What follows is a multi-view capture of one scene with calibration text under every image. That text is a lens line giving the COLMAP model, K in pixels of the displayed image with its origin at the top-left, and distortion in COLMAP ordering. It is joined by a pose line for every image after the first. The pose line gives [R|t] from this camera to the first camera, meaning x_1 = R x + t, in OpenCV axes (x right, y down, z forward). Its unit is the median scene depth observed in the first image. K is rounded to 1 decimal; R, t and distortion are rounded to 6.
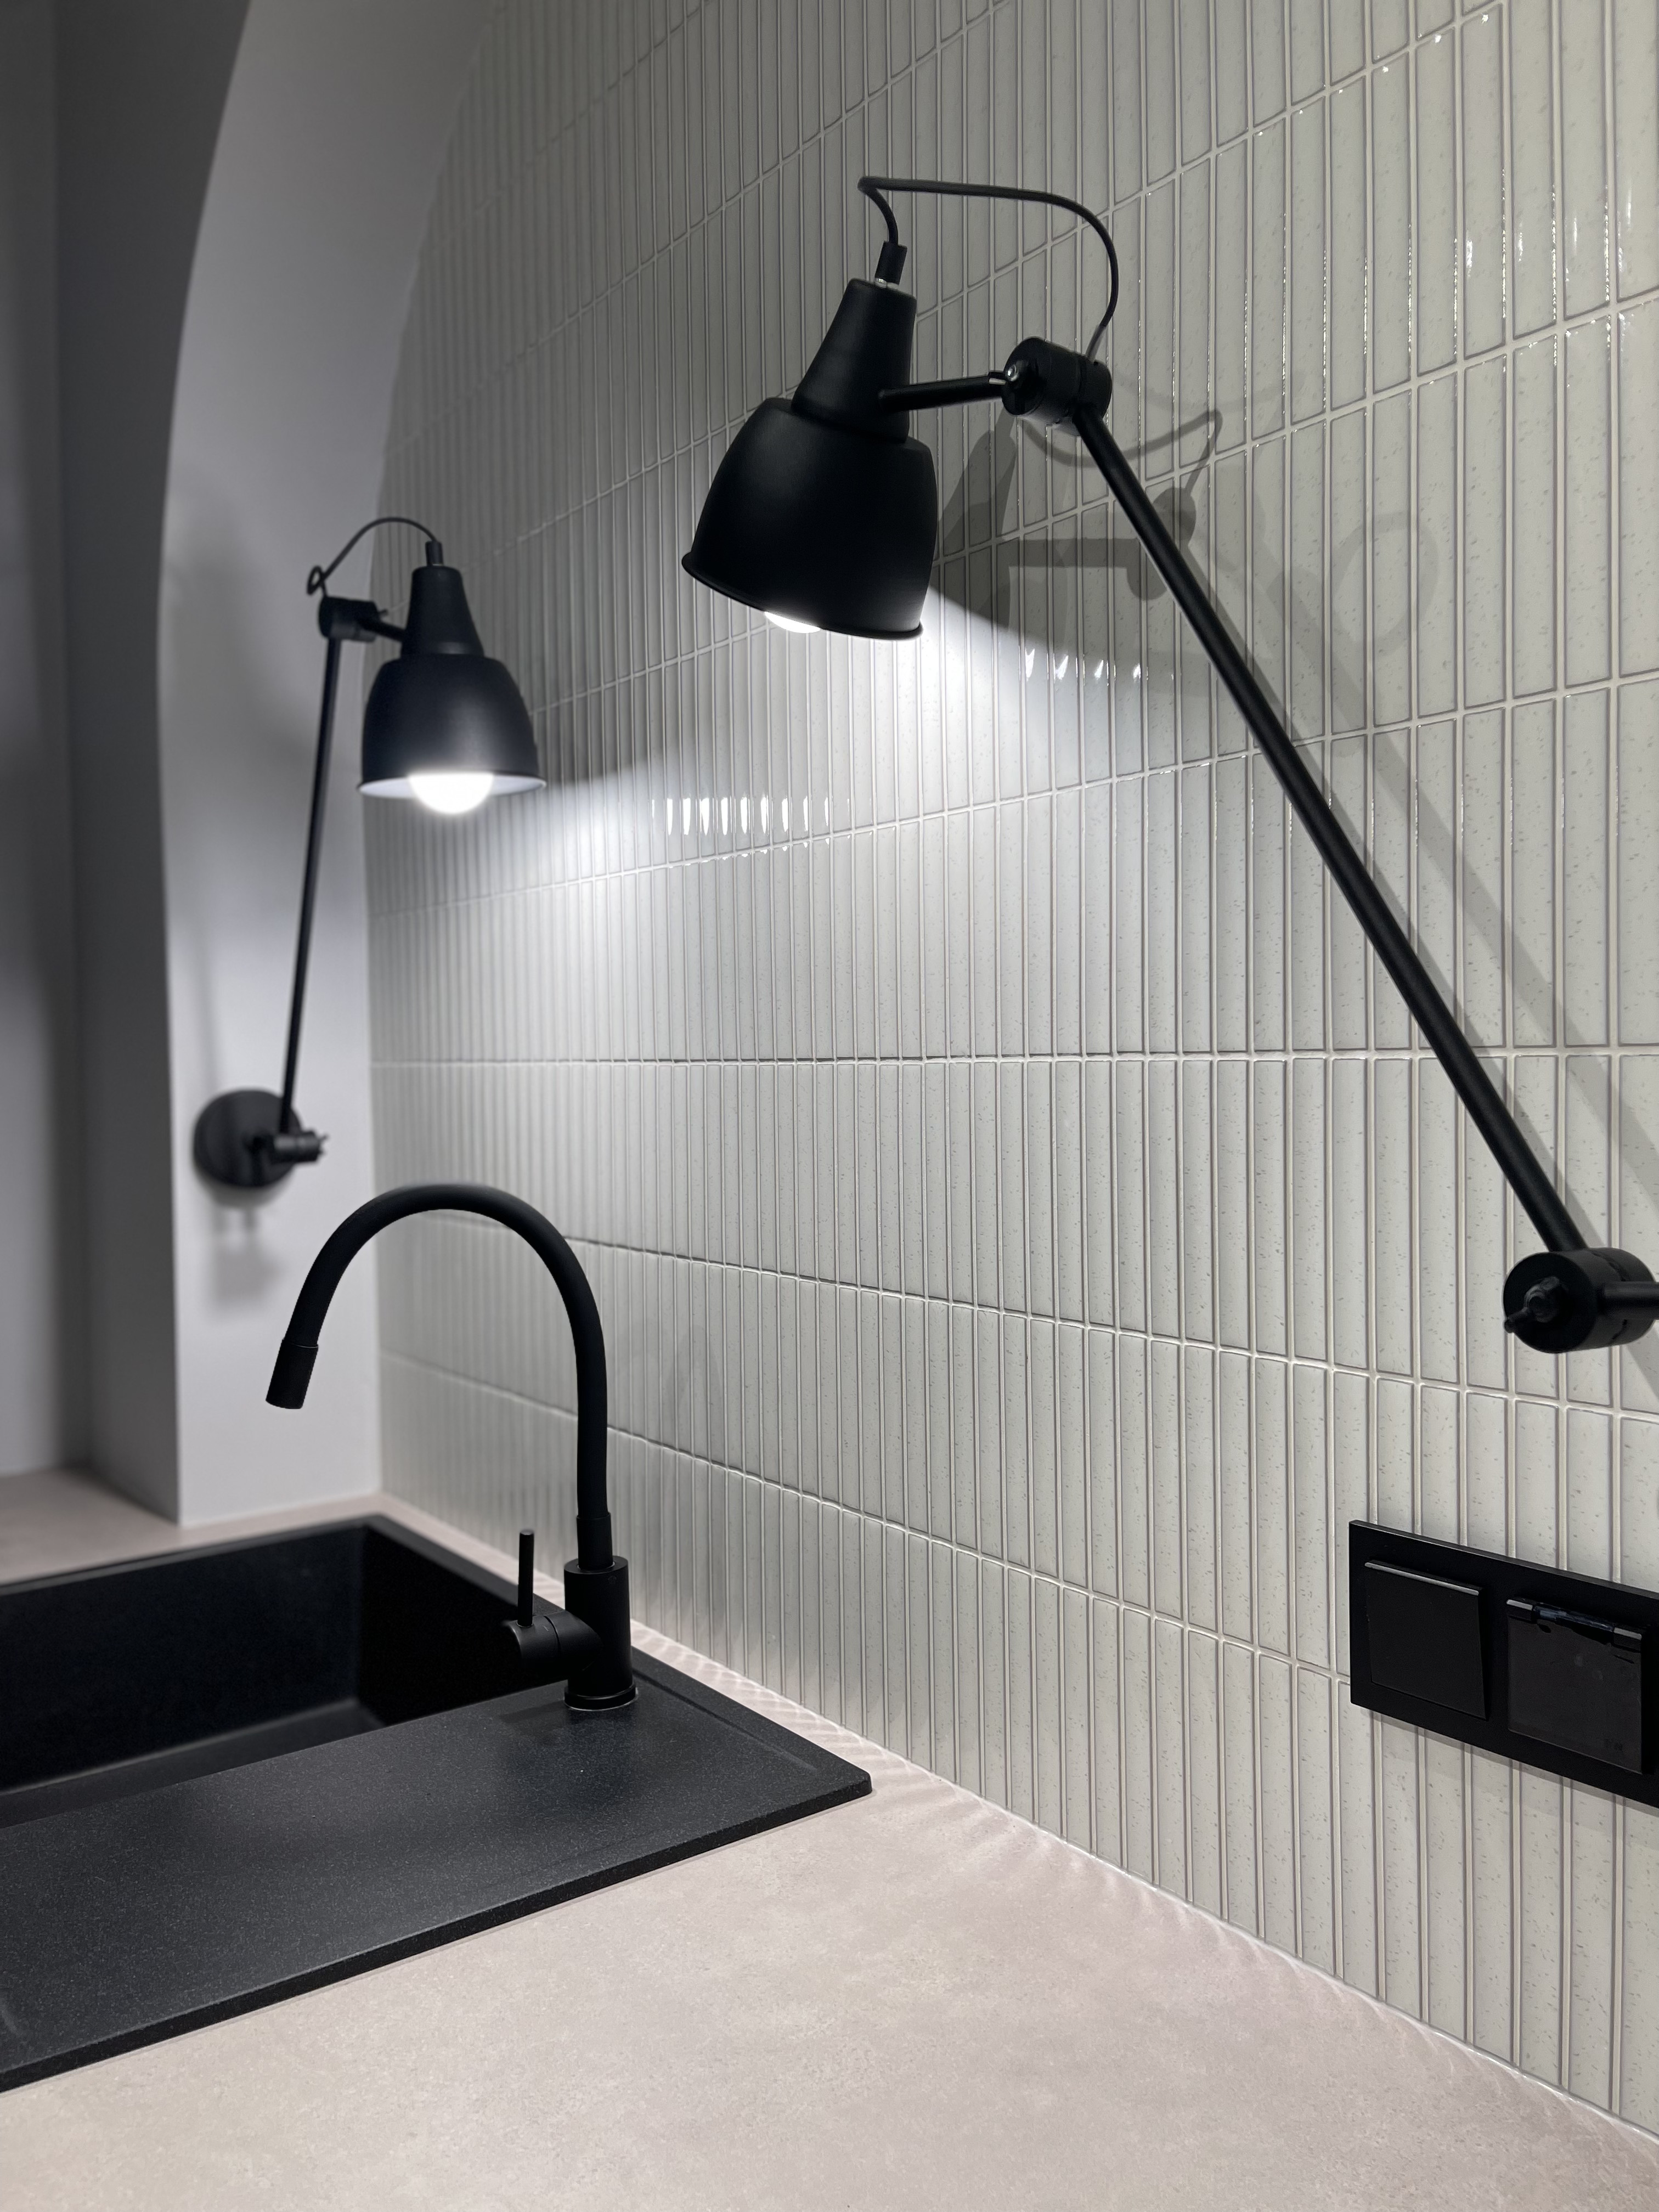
lens RADIAL K [[1713.8, 0, 829.5], [0, 1713.8, 1106.0], [0, 0, 1]] dist [0.041202, -0.047599]
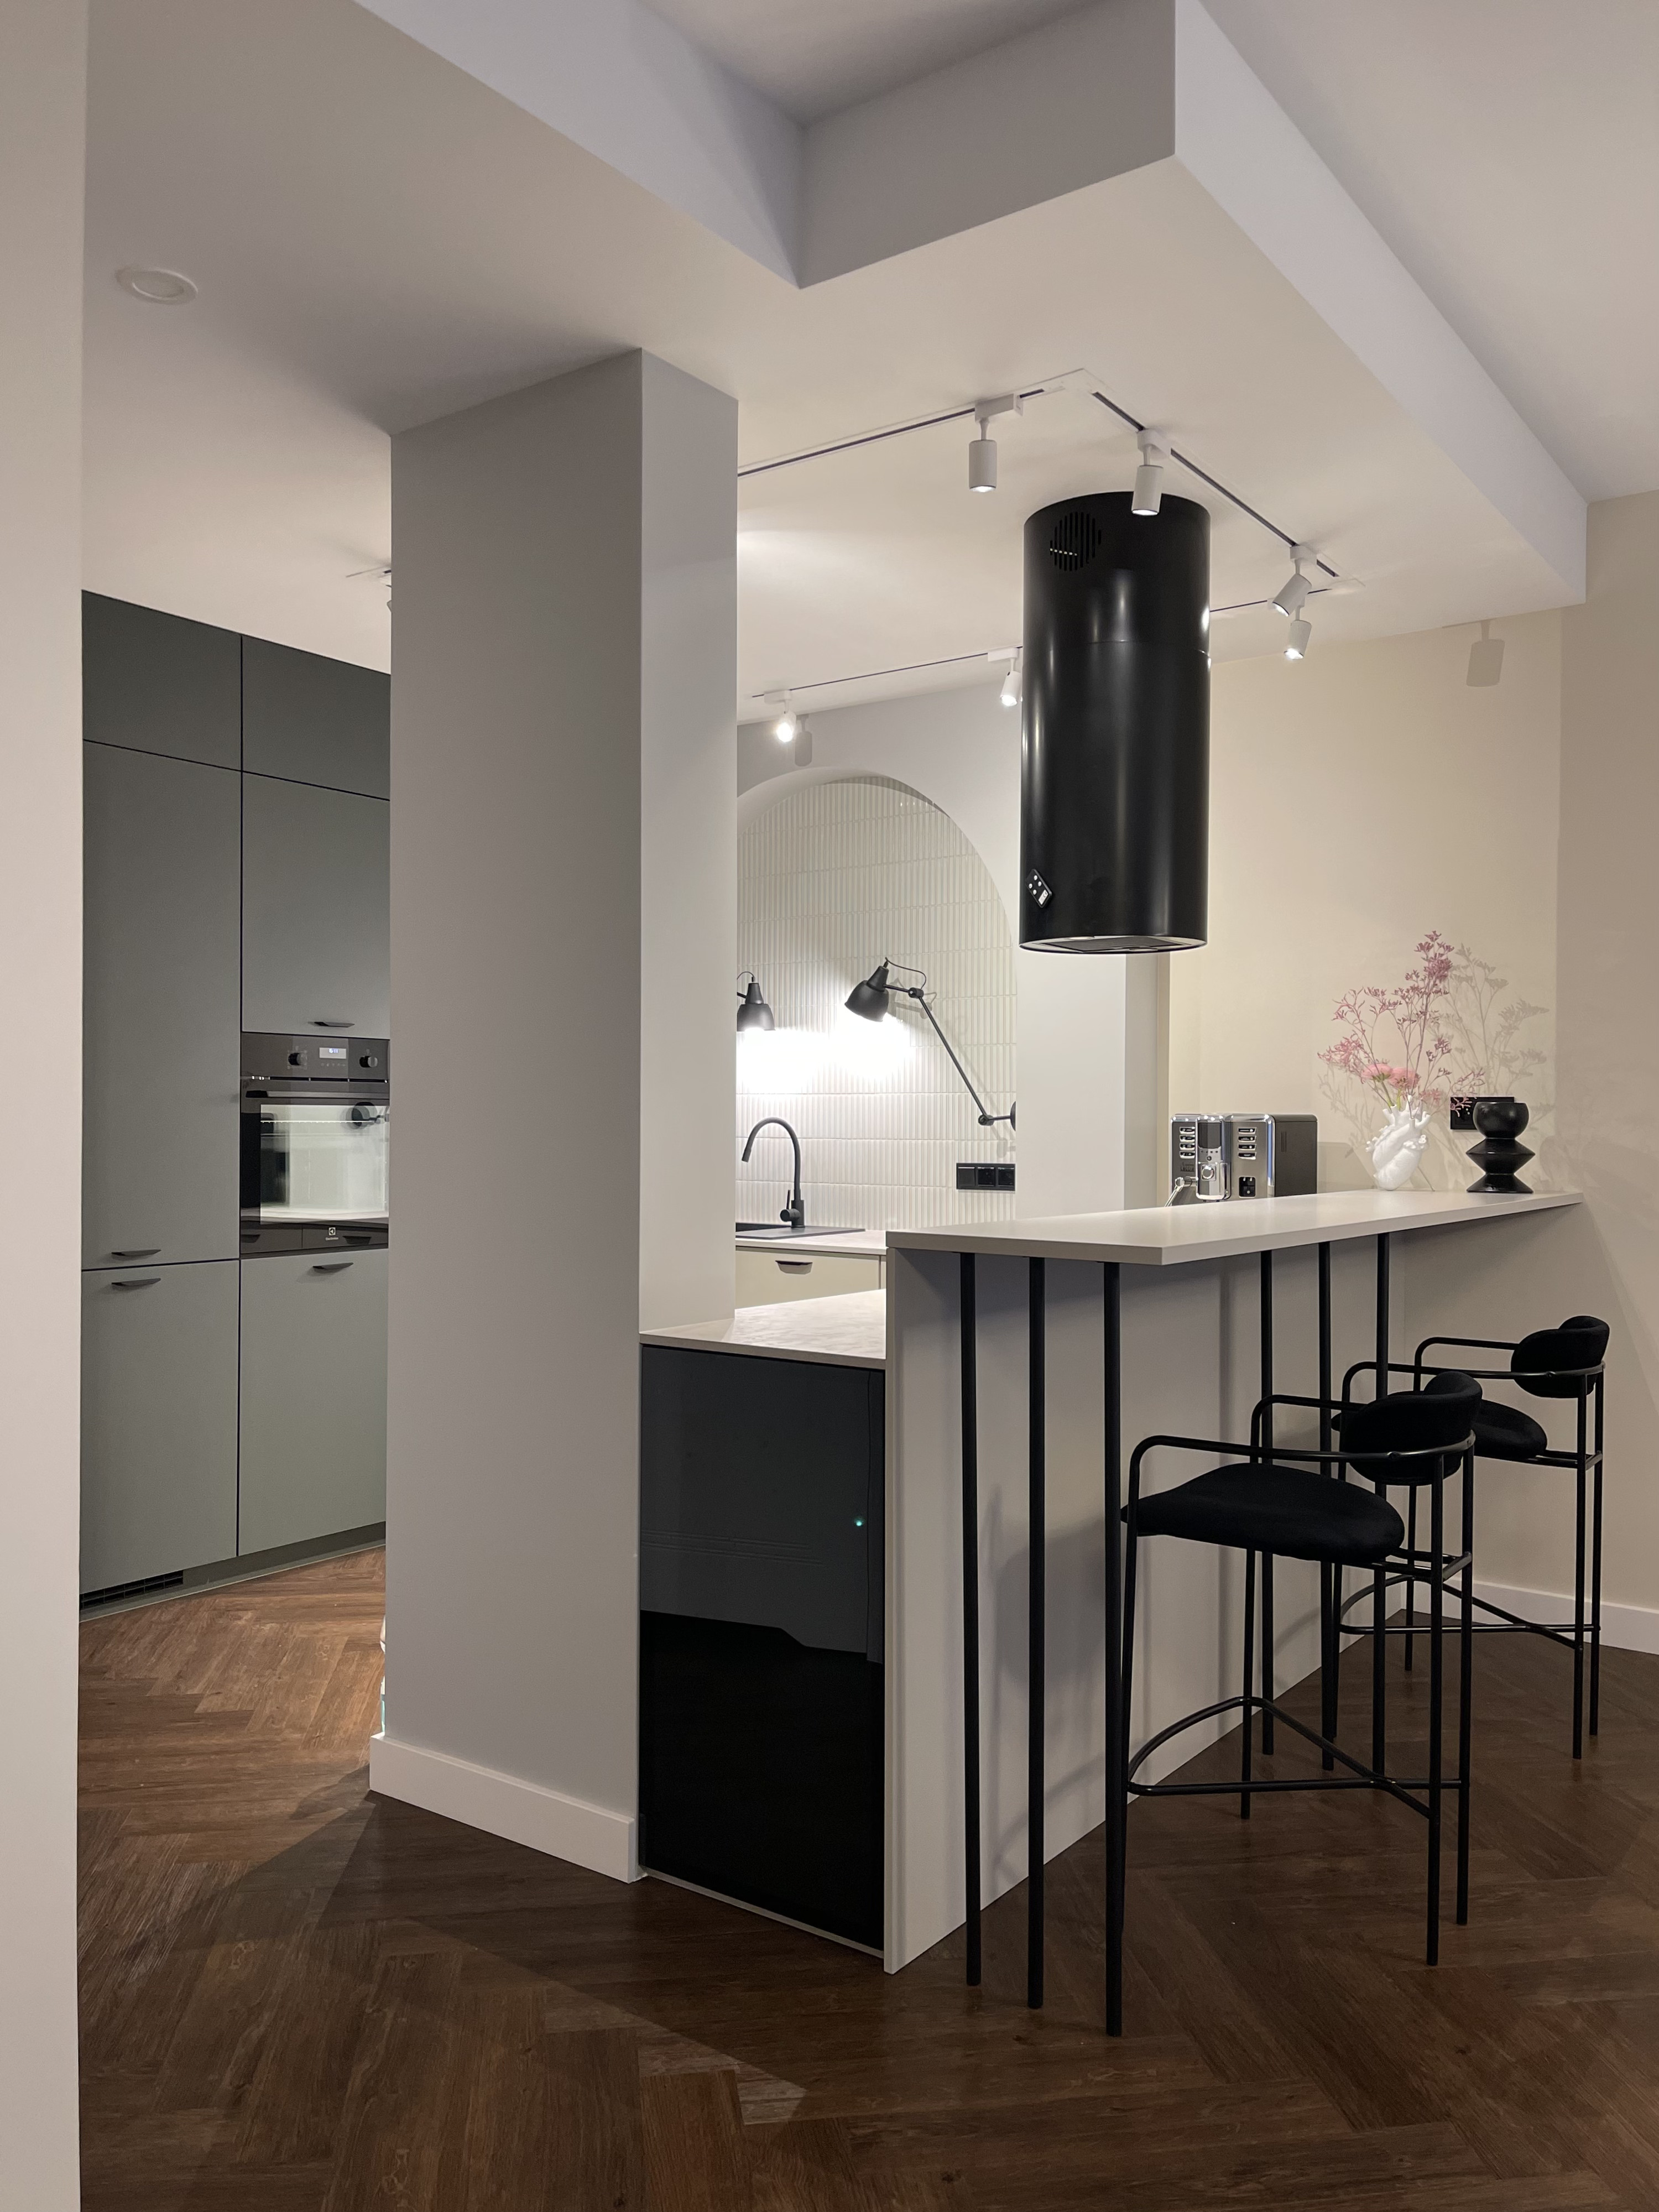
lens RADIAL K [[1713.8, 0, 829.5], [0, 1713.8, 1106.0], [0, 0, 1]] dist [0.041202, -0.047599]
pose [[0.961309, 0.019551, 0.274776, -1.829436], [-0.008603, 0.999122, -0.040992, 0.271084], [-0.275337, 0.037042, 0.960634, -4.808517]]
